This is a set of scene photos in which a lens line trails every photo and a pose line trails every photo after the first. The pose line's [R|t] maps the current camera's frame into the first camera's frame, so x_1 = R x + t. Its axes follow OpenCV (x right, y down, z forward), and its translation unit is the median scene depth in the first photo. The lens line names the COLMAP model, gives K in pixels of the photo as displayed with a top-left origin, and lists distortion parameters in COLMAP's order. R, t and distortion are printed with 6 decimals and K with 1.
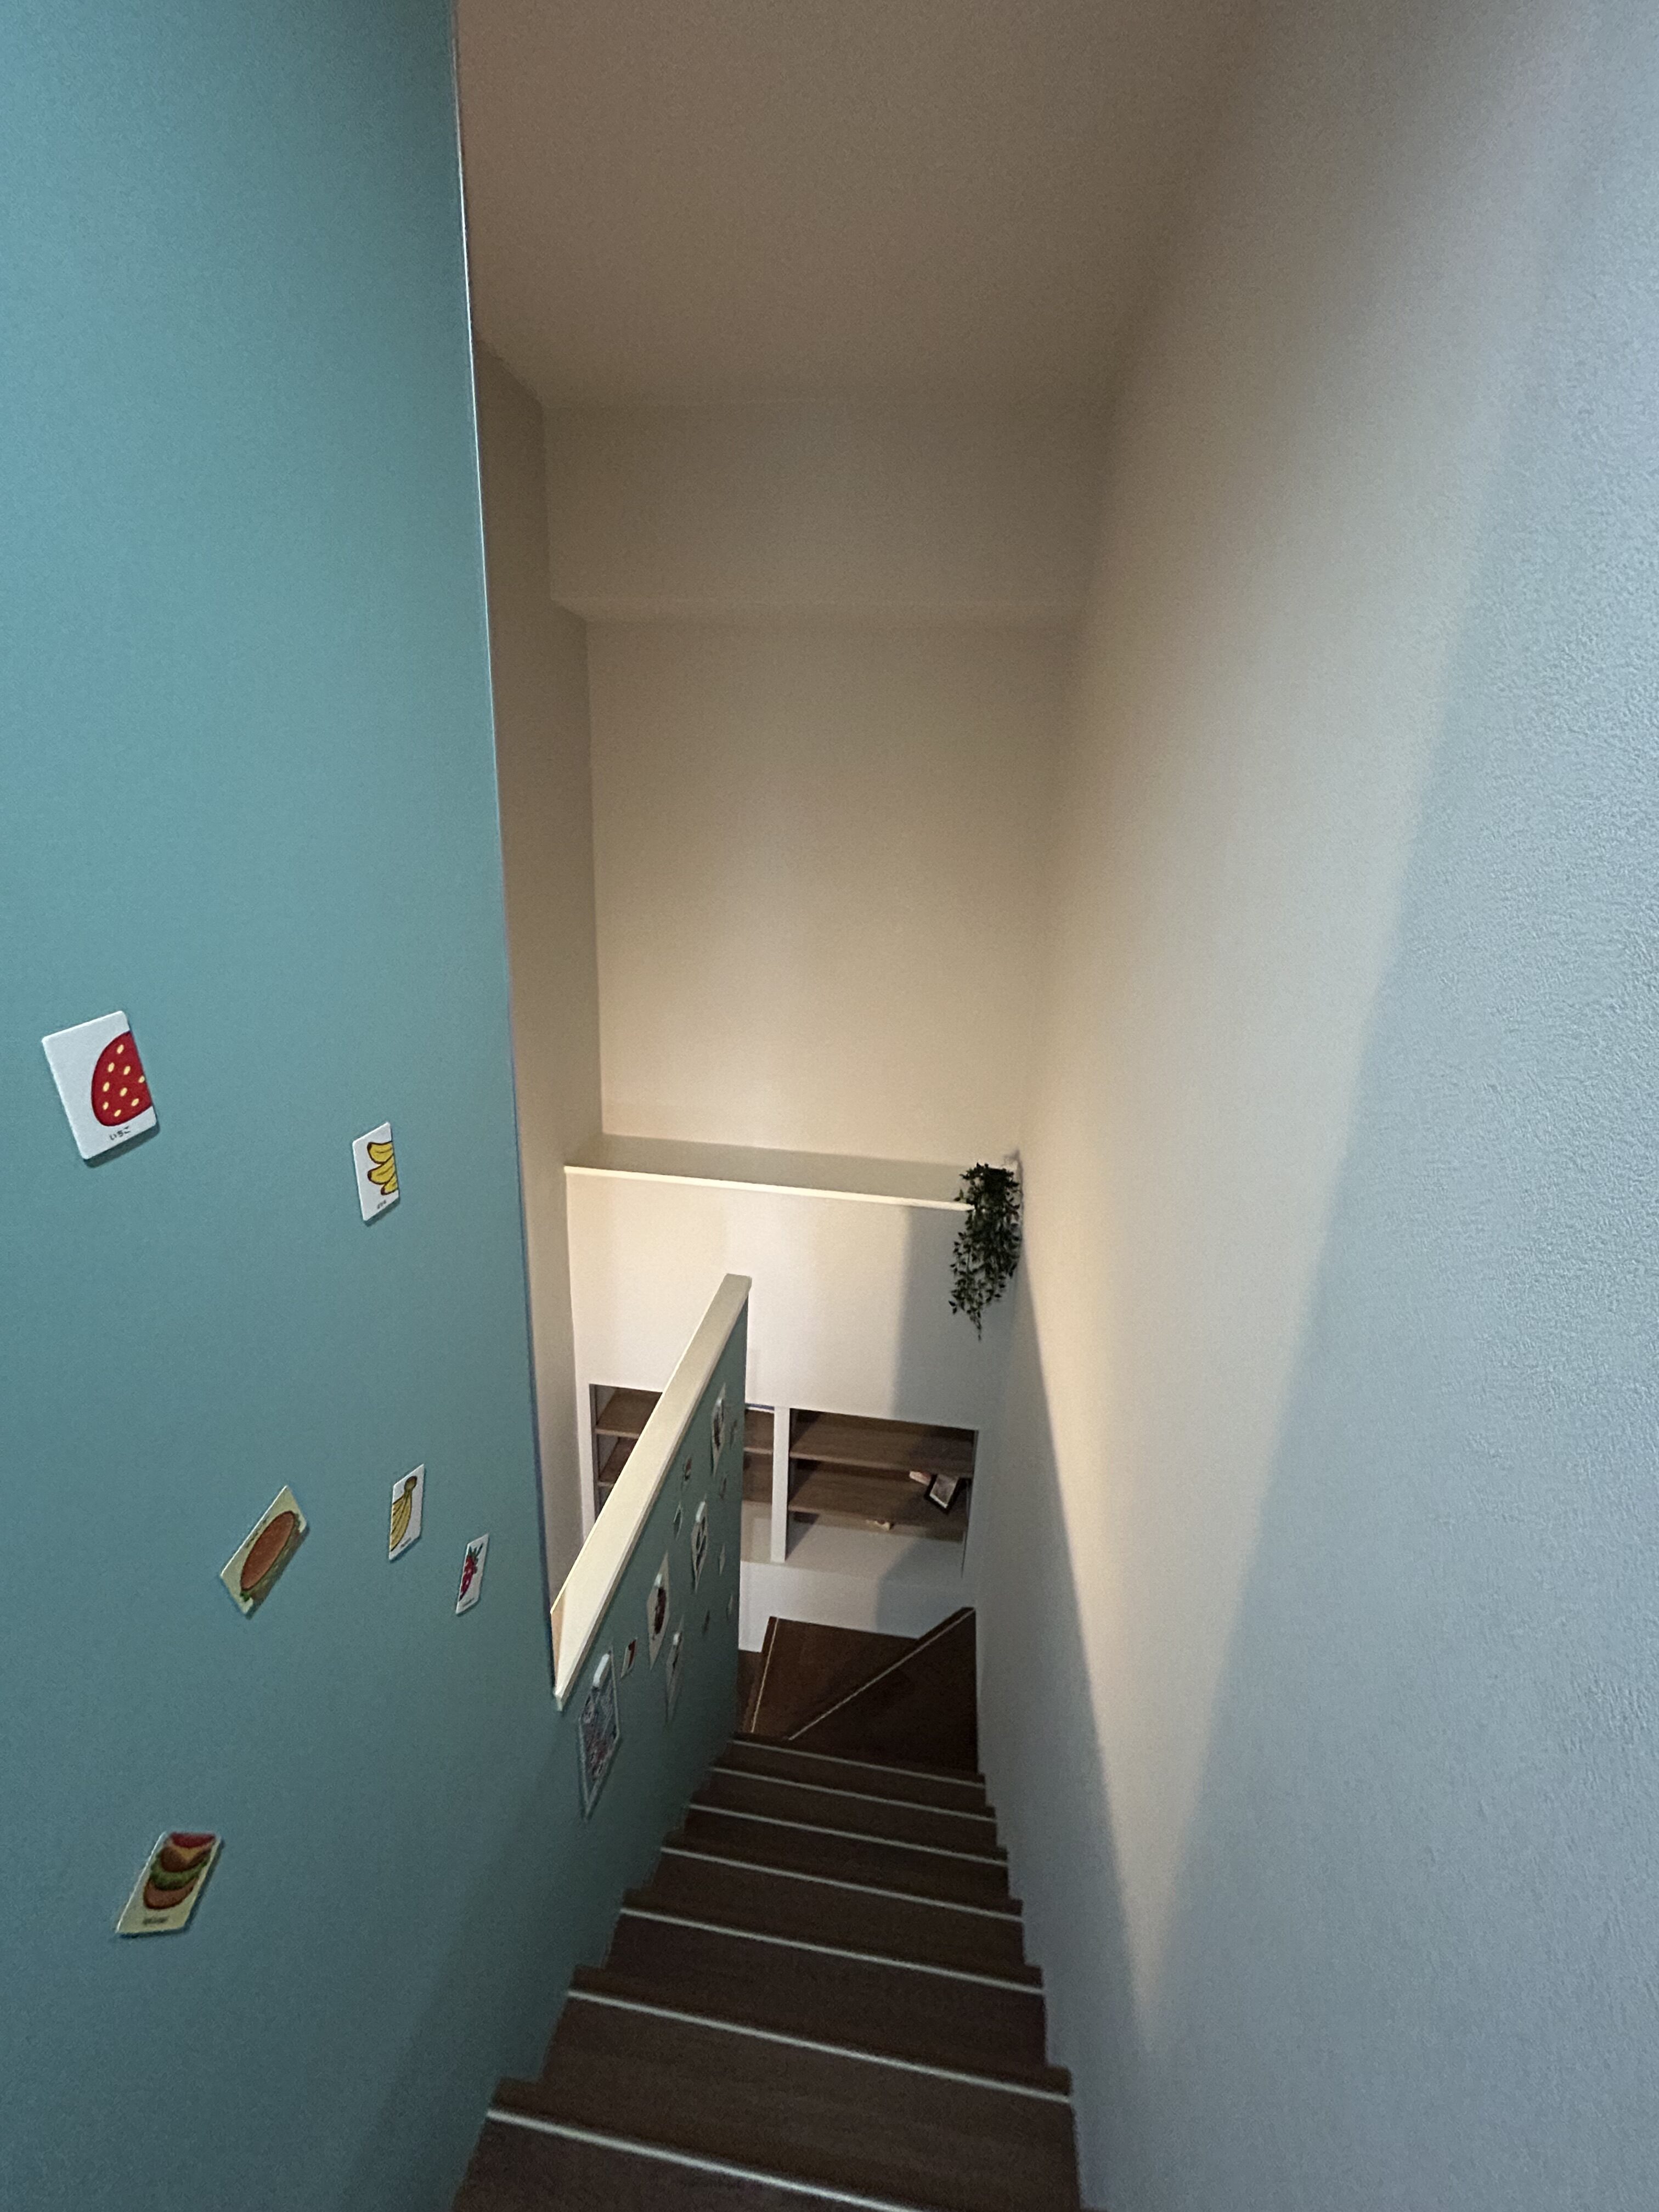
lens RADIAL K [[892.1, 0, 825.2], [0, 892.1, 1108.2], [0, 0, 1]] dist [0.001730, 0.000439]
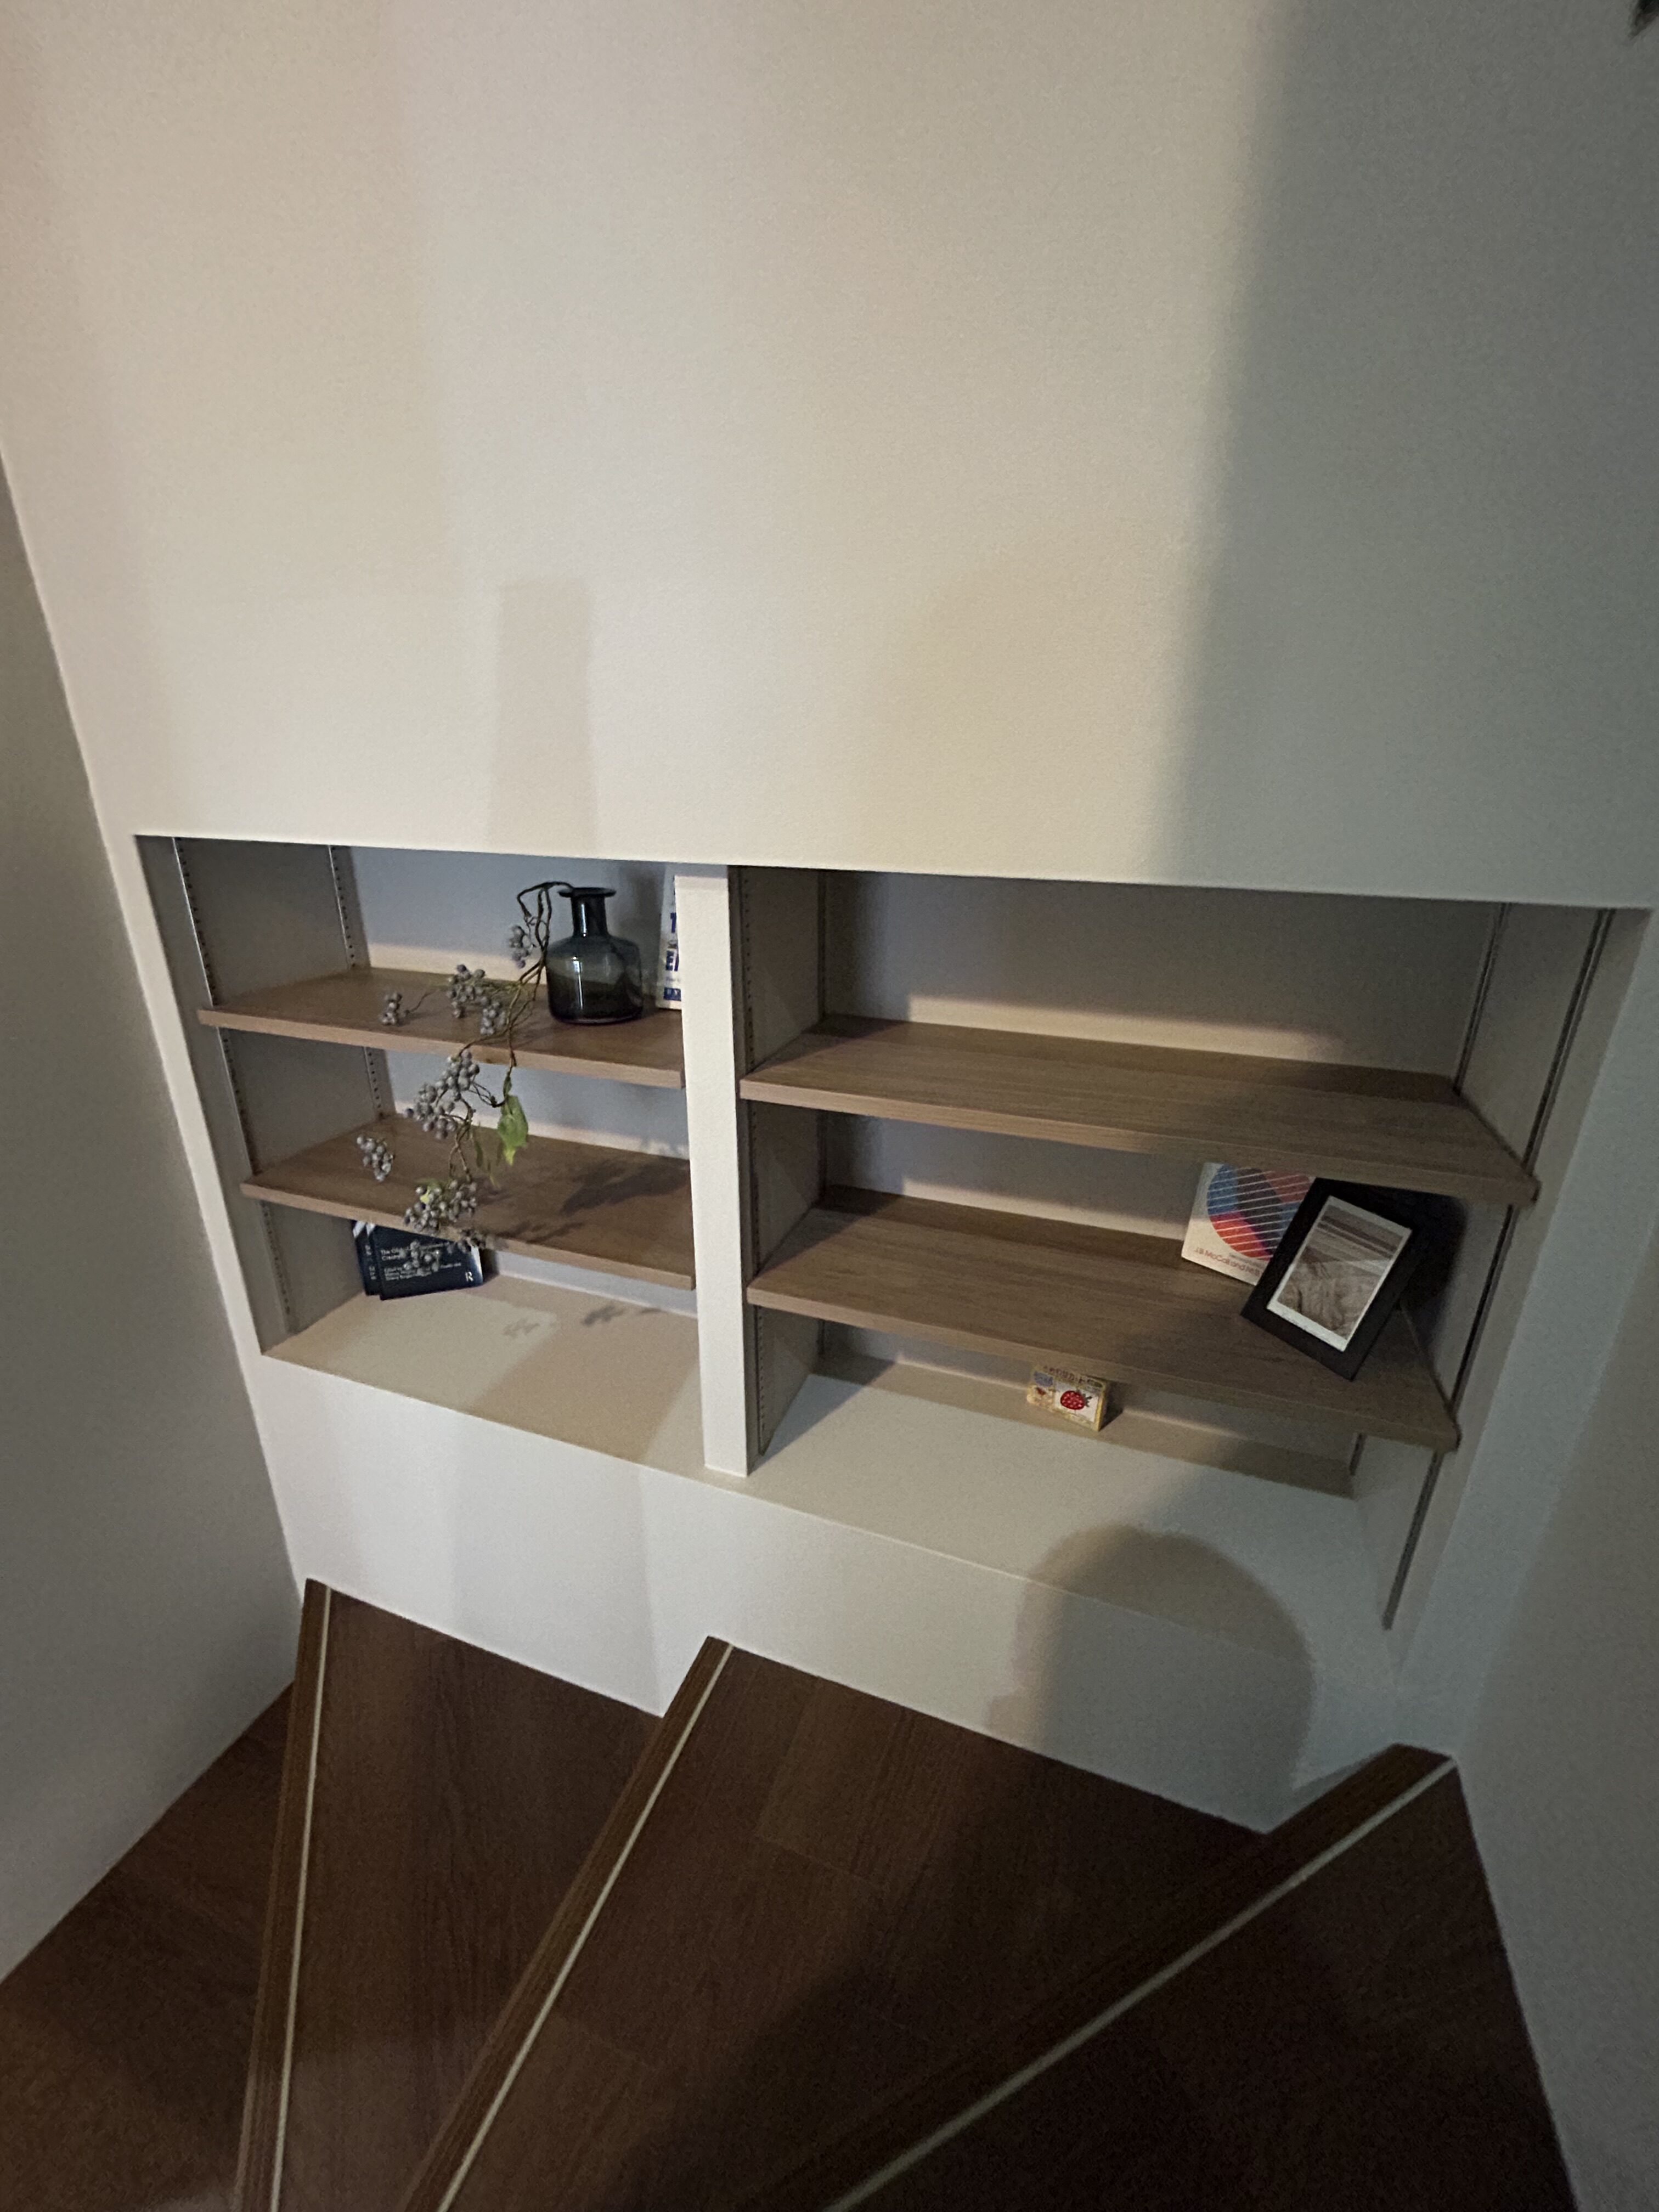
lens RADIAL K [[892.1, 0, 830.9], [0, 892.1, 1102.3], [0, 0, 1]] dist [0.001730, 0.000439]
pose [[0.977161, 0.044400, -0.207811, 0.041824], [-0.031958, 0.997511, 0.062853, 0.357171], [0.210084, -0.054776, 0.976148, 0.710722]]
